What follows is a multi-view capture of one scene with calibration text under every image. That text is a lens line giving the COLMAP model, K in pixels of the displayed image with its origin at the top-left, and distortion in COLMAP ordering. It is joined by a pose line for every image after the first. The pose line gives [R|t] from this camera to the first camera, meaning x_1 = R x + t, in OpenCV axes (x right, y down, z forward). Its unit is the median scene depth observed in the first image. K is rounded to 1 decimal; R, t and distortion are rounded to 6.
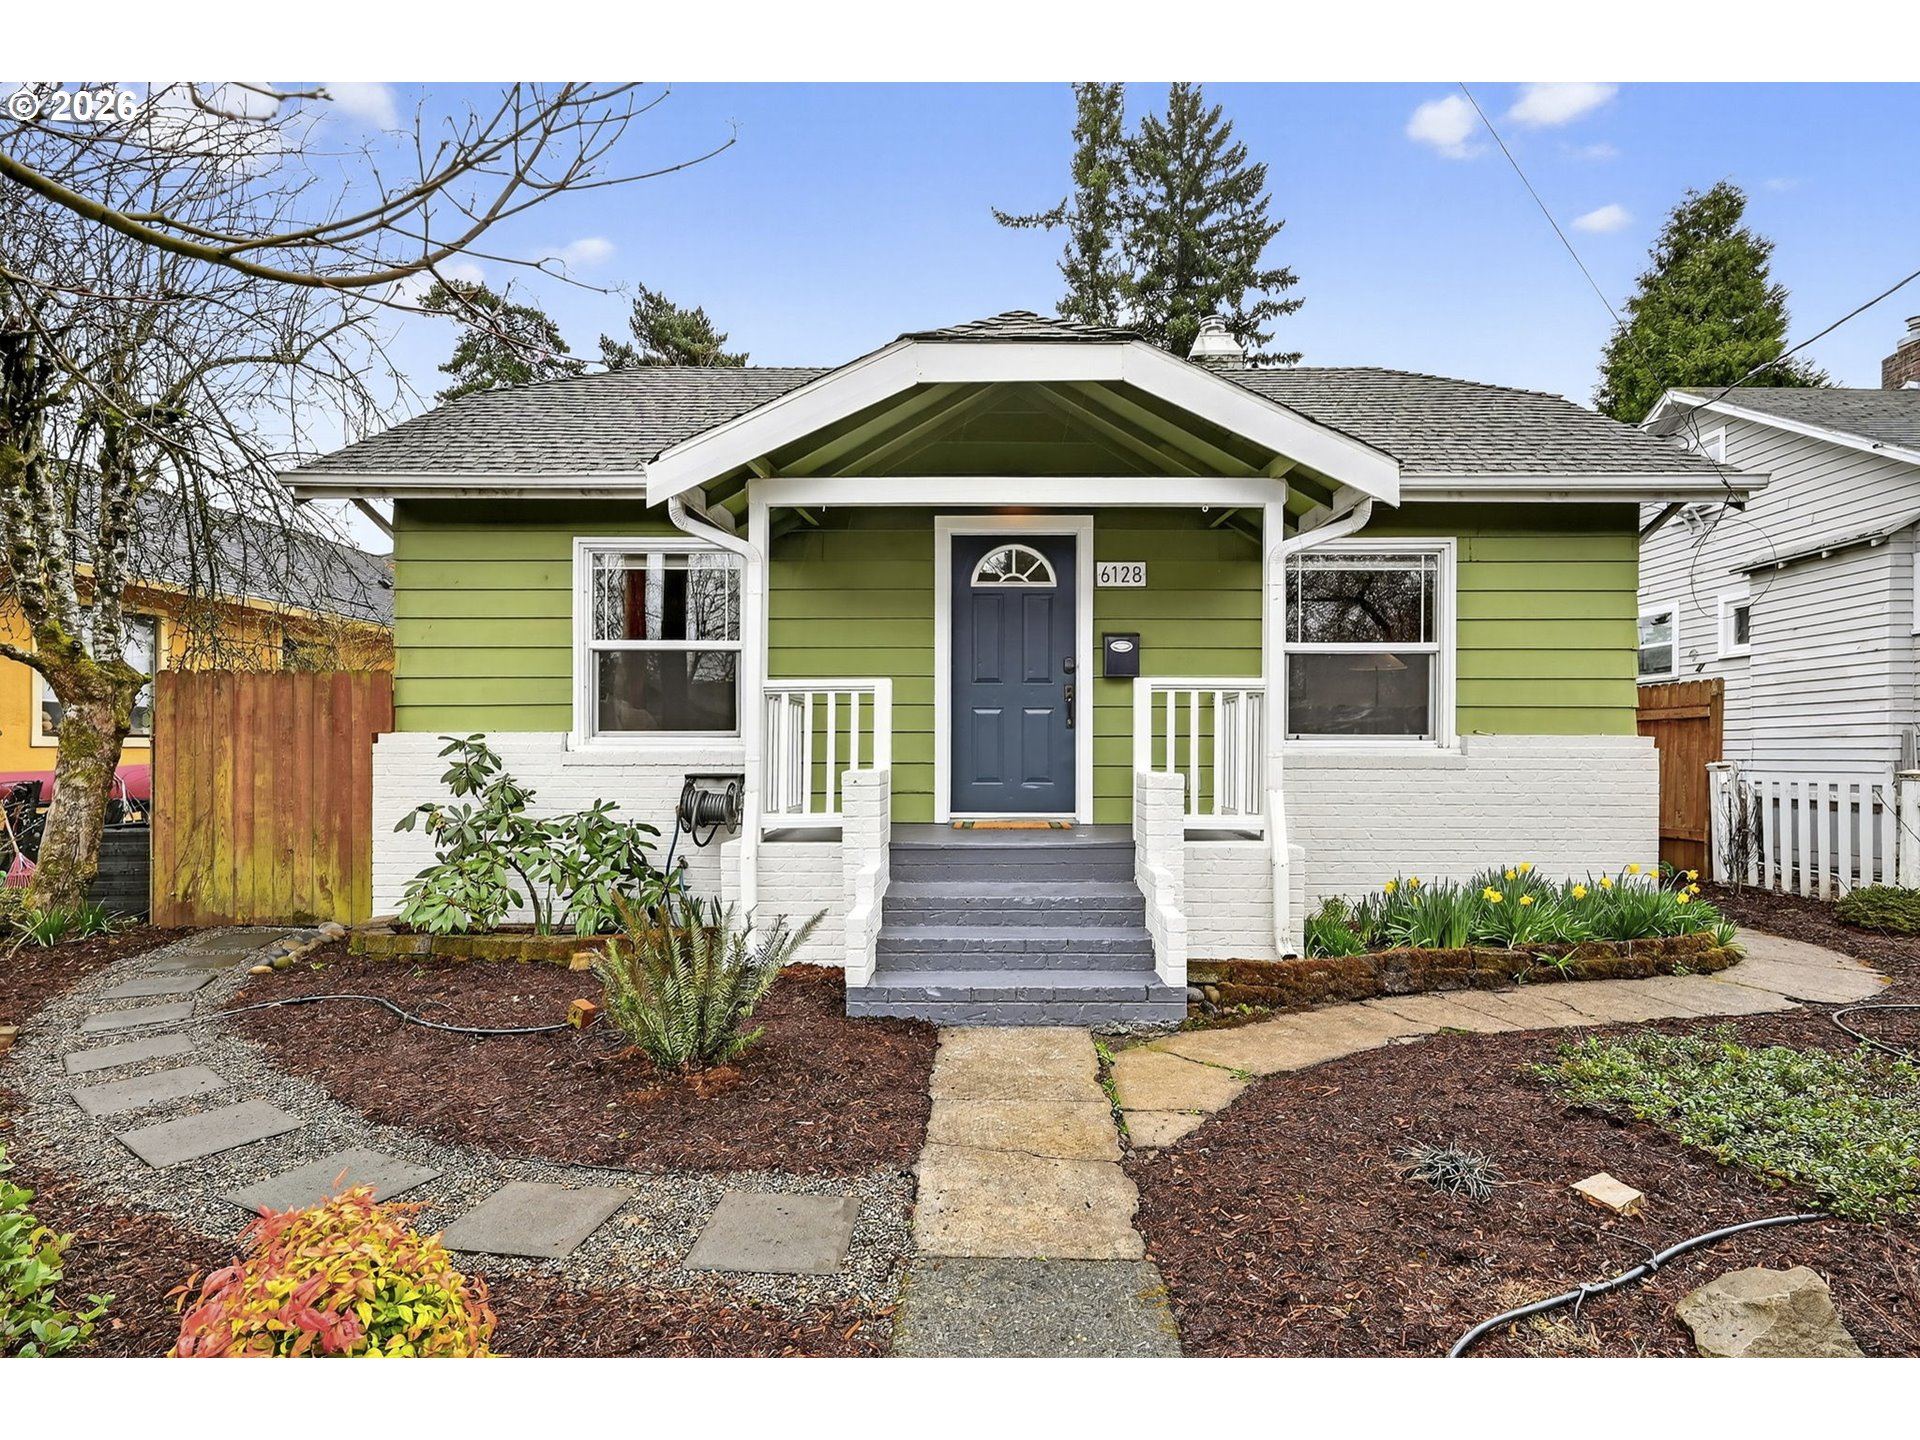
lens RADIAL K [[967.6, 0, 965.5], [0, 967.6, 757.5], [0, 0, 1]] dist [-0.000044, -0.001190]
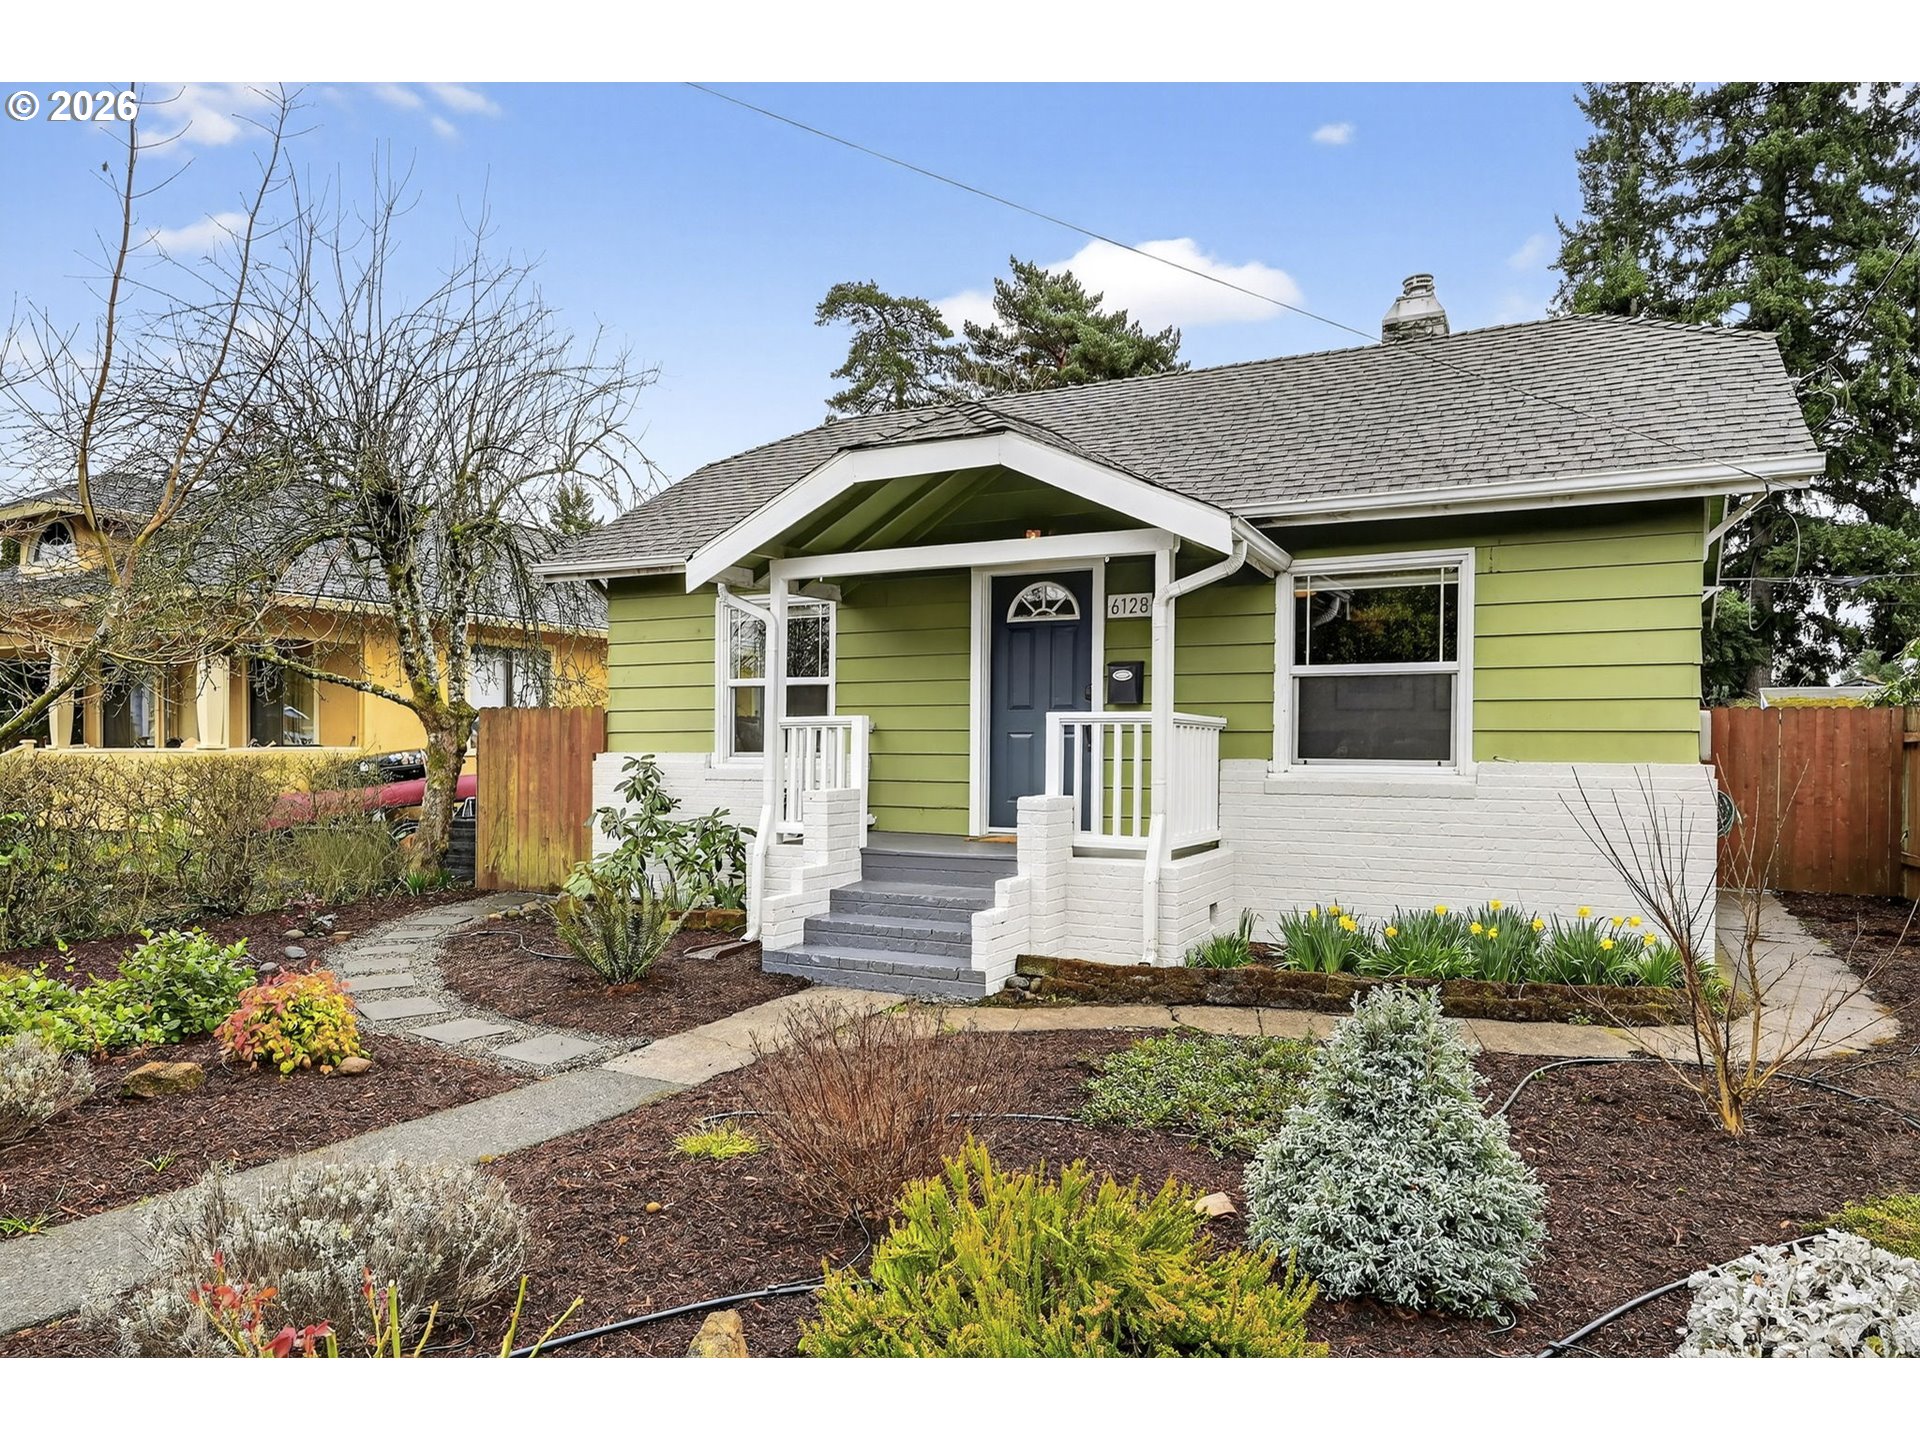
lens RADIAL K [[1177.5, 0, 921.0], [0, 1177.5, 763.7], [0, 0, 1]] dist [-0.002798, 0.000777]
pose [[0.887820, 0.009009, -0.460103, 0.546022], [-0.007484, 0.999959, 0.005140, -0.022402], [0.460131, -0.001120, 0.887850, -0.238092]]
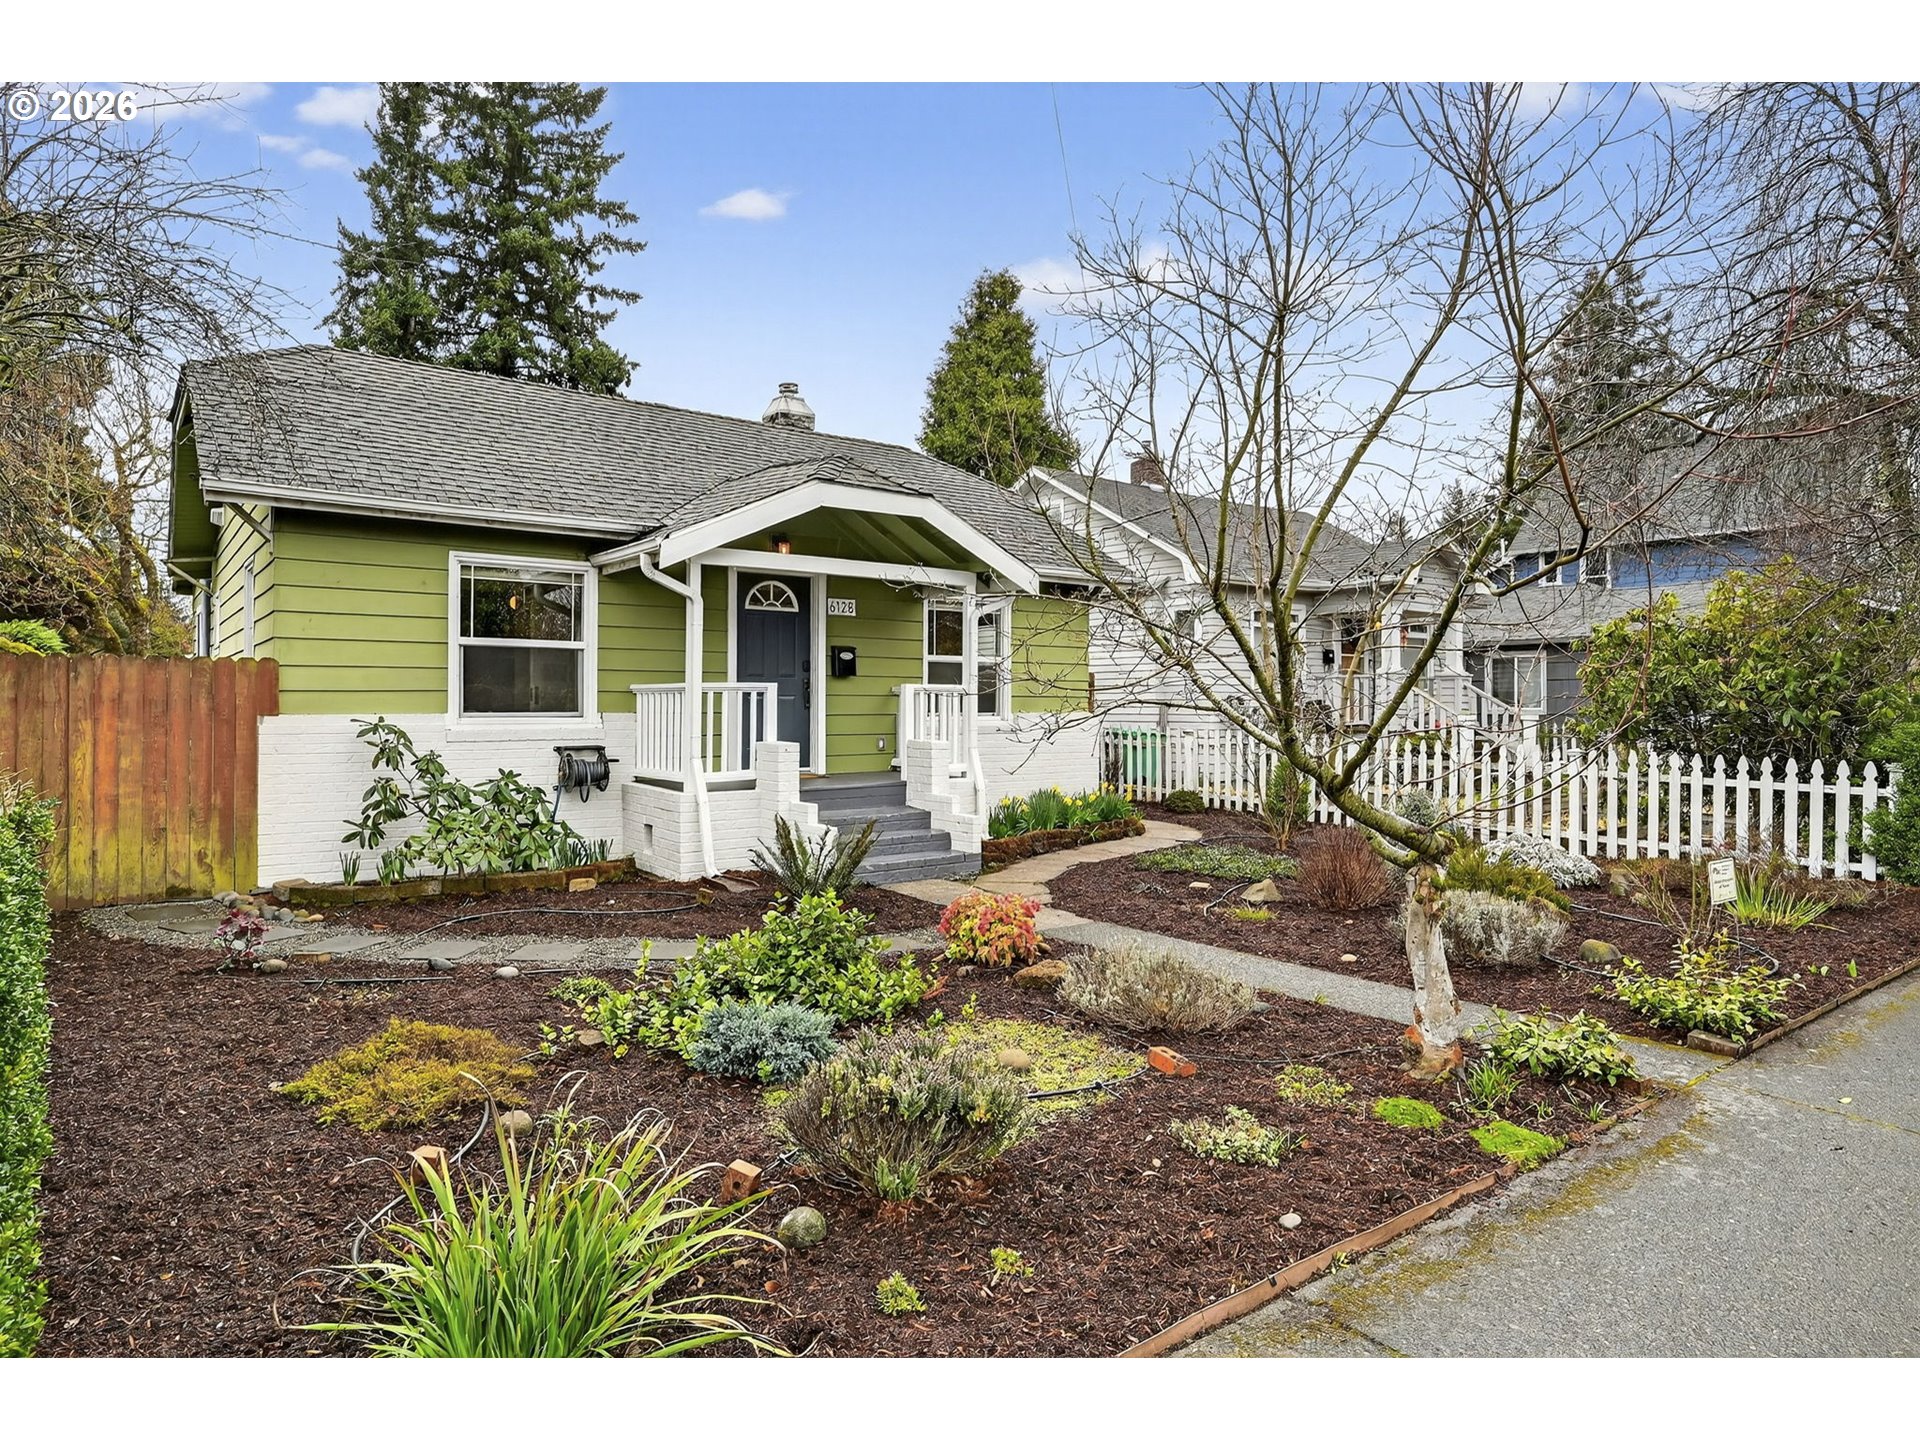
lens RADIAL K [[1120.2, 0, 913.1], [0, 1120.2, 707.5], [0, 0, 1]] dist [-0.009250, -0.001140]
pose [[0.801844, -0.002077, 0.597530, -0.785356], [0.002379, 0.999997, 0.000284, -0.033743], [-0.597528, 0.001194, 0.801847, -0.456819]]
